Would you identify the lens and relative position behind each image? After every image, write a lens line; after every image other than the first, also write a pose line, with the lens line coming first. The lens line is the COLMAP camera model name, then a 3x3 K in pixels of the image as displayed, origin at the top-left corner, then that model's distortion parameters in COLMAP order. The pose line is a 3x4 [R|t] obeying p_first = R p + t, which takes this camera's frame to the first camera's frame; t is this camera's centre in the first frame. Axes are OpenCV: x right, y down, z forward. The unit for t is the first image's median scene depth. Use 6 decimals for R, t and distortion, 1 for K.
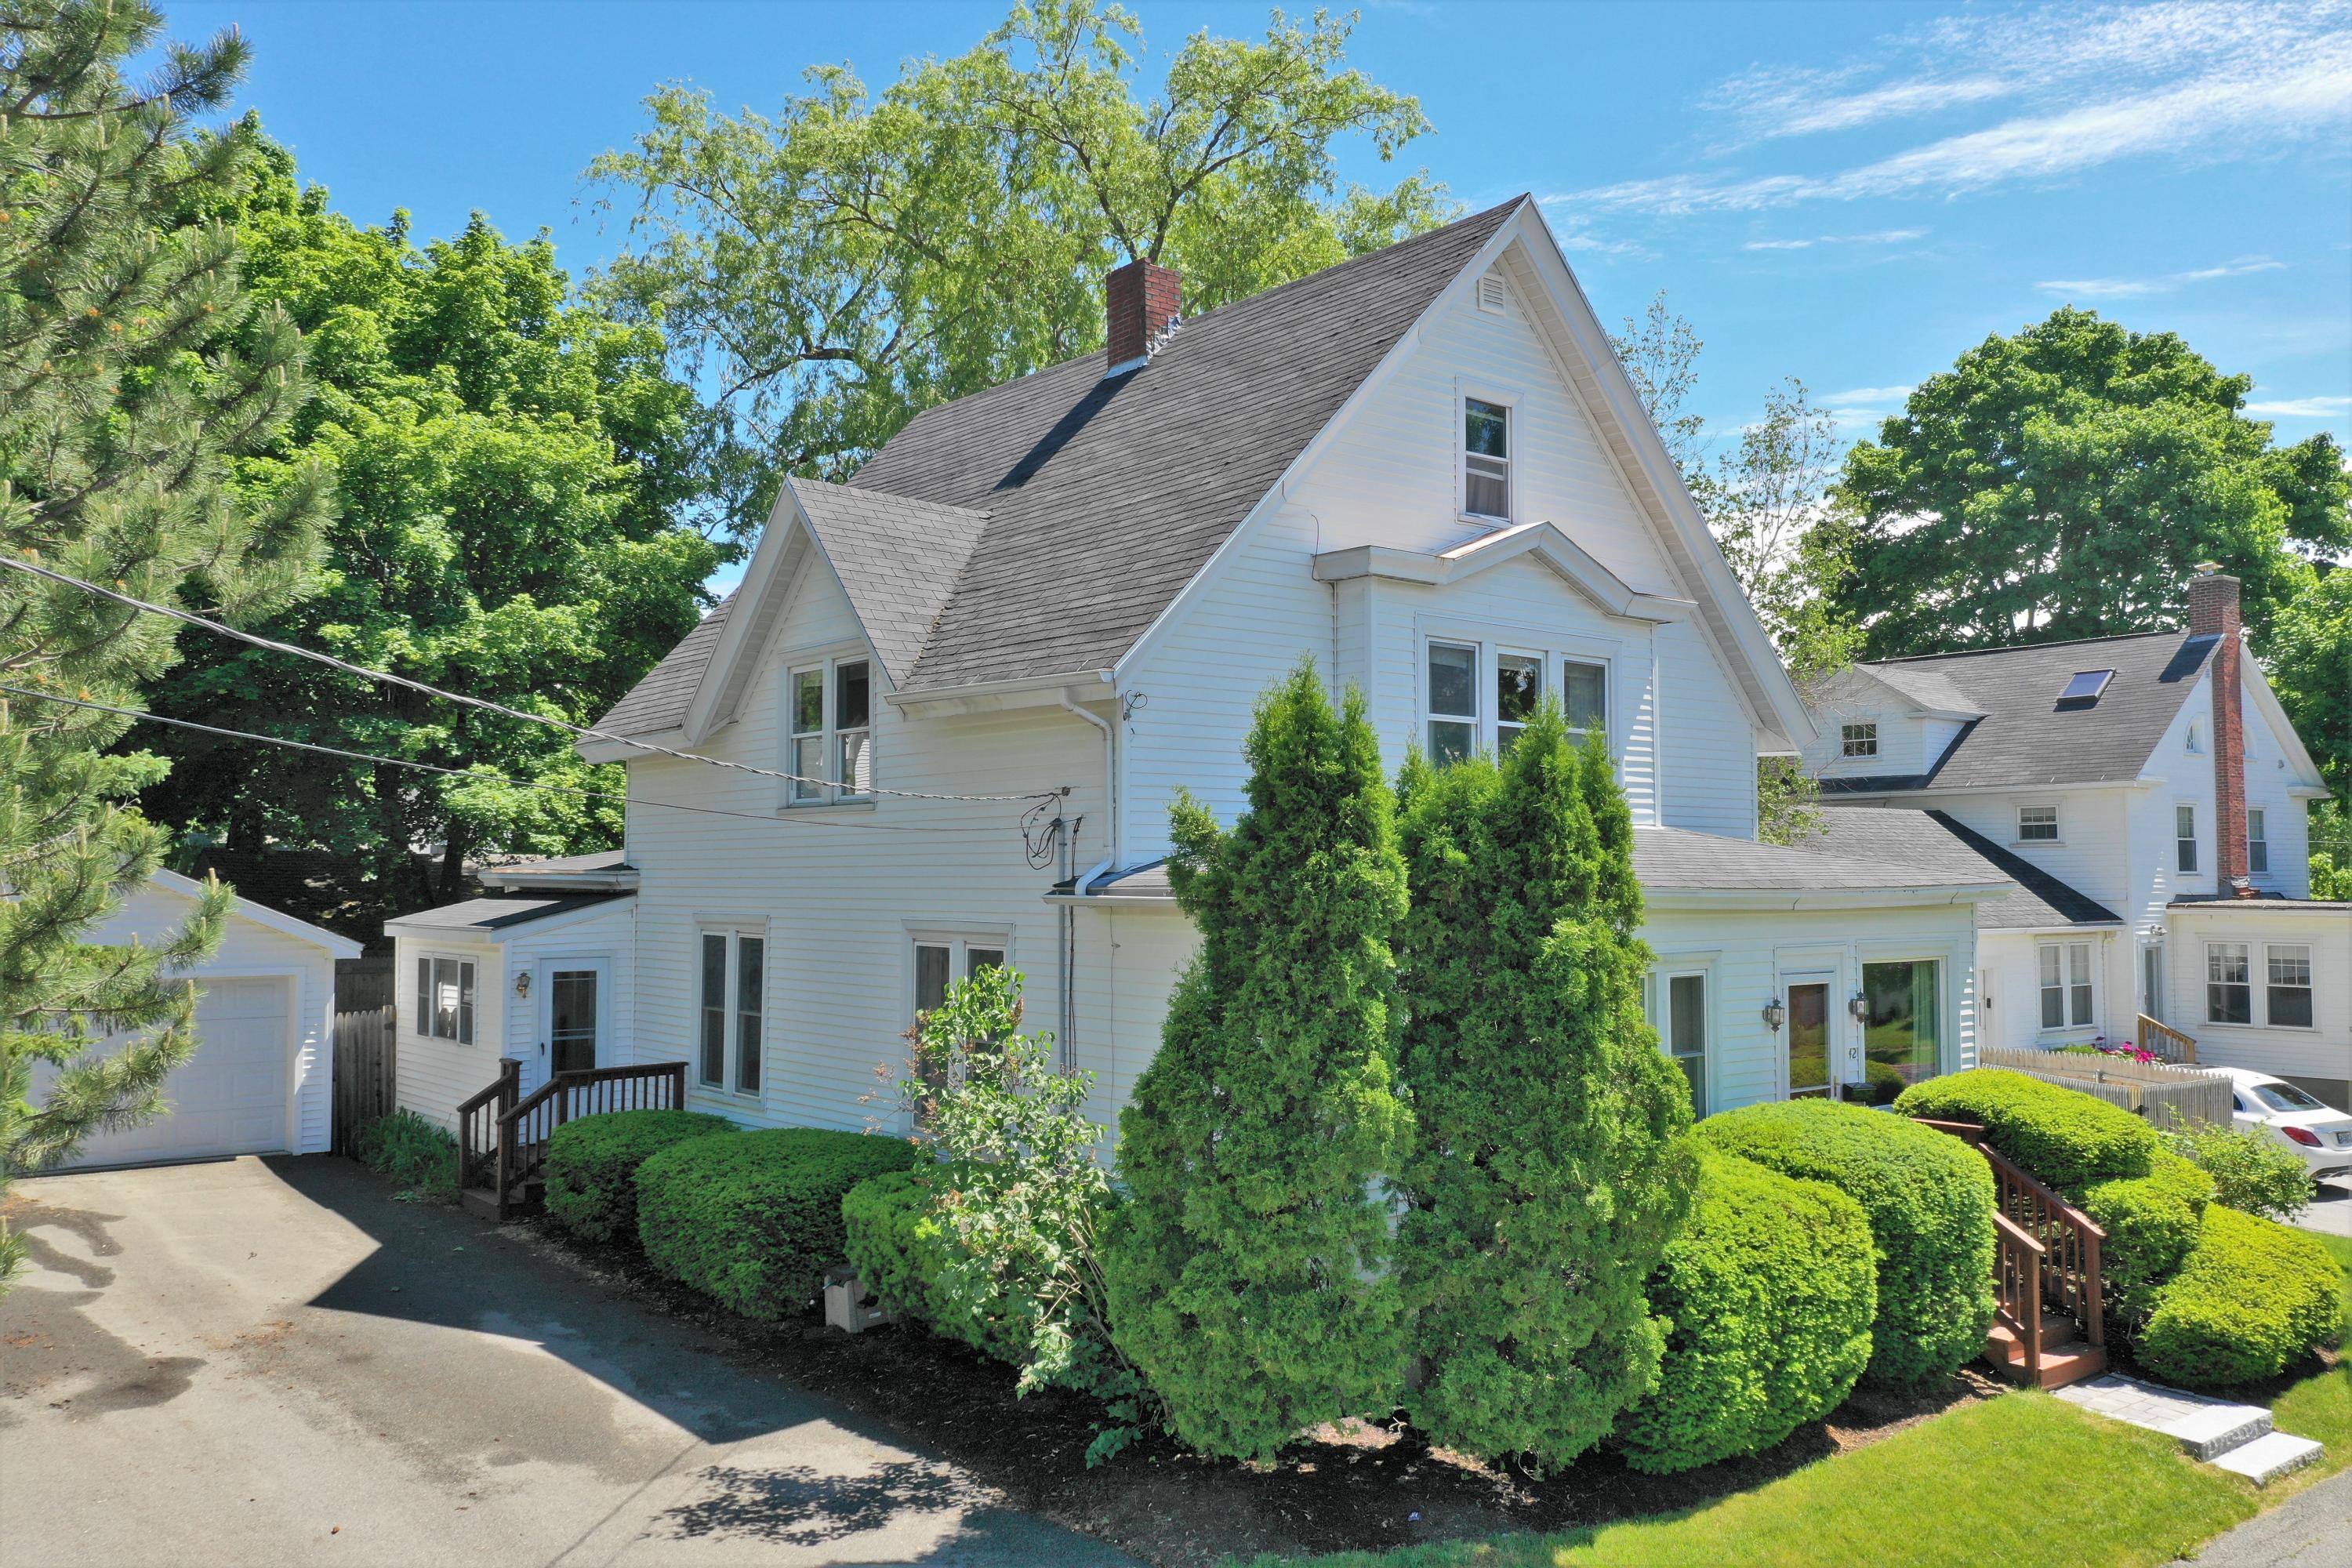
lens RADIAL K [[1866.2, 0, 1178.0], [0, 1866.2, 786.9], [0, 0, 1]] dist [-0.004060, -0.001013]
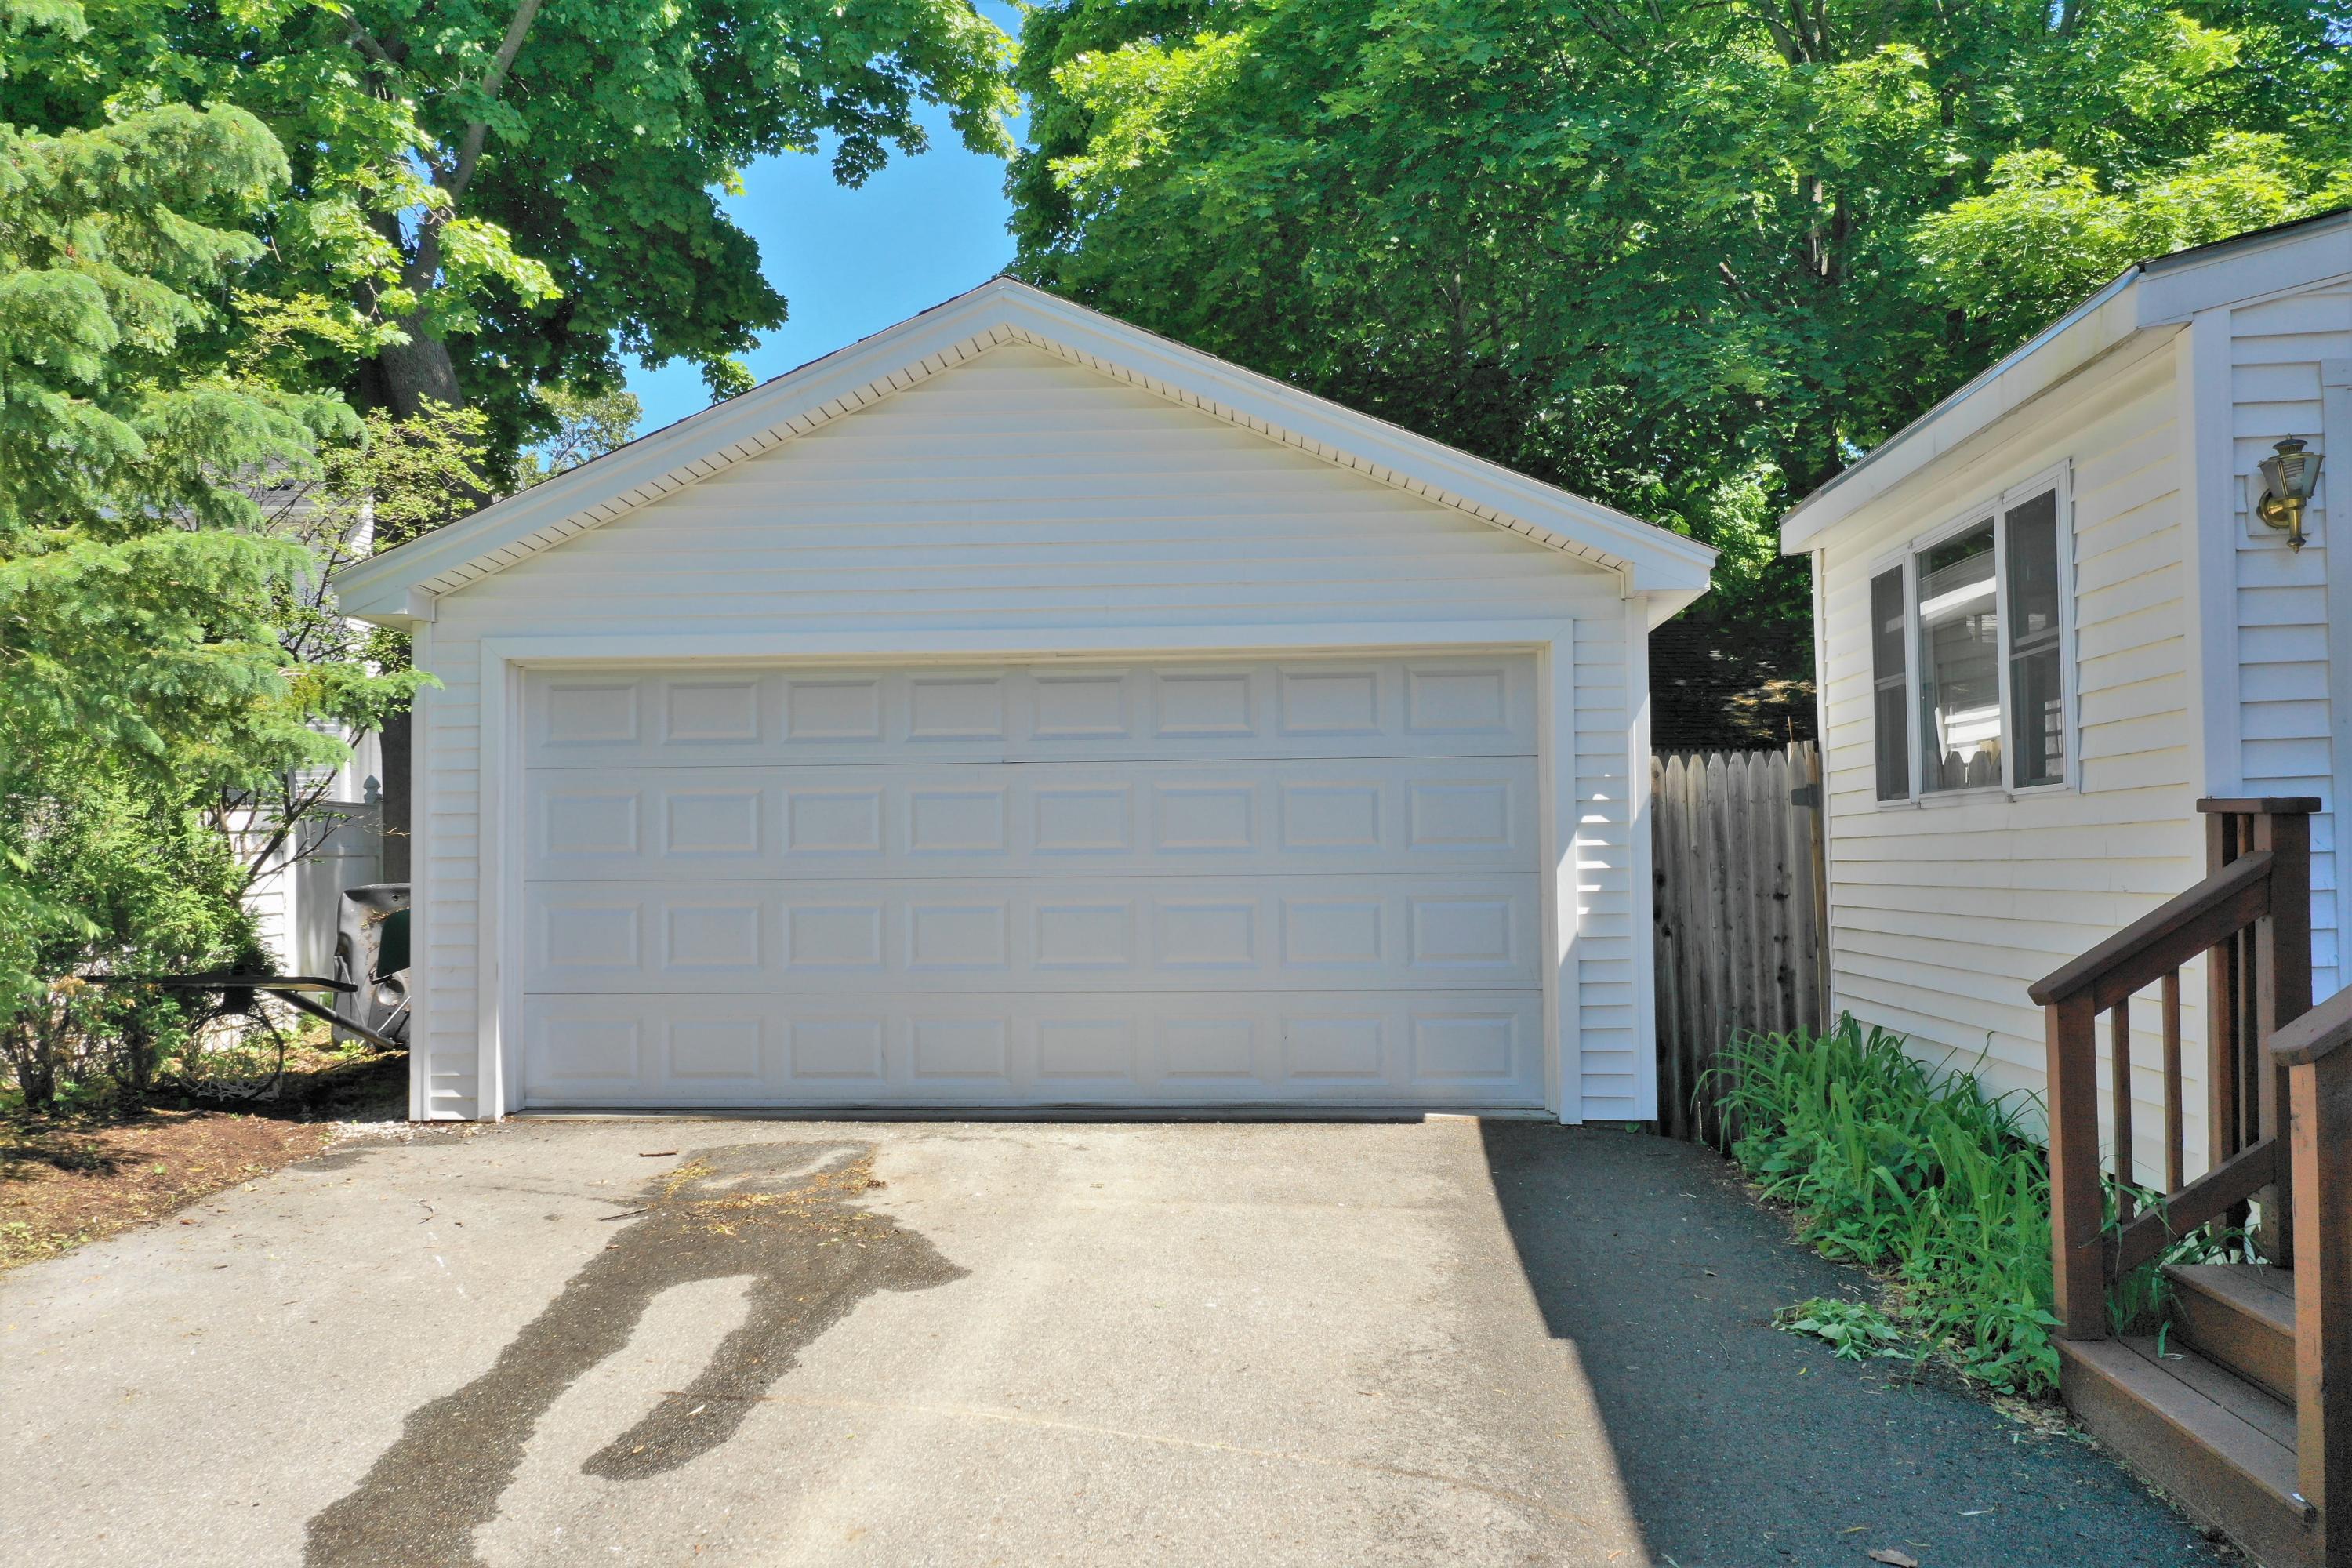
lens RADIAL K [[1866.2, 0, 1170.8], [0, 1866.2, 796.7], [0, 0, 1]] dist [-0.004060, -0.001013]
pose [[0.720440, -0.033245, -0.692720, -0.290775], [0.046176, 0.998933, 0.000082, 0.138162], [0.691978, -0.032046, 0.721207, 0.729657]]
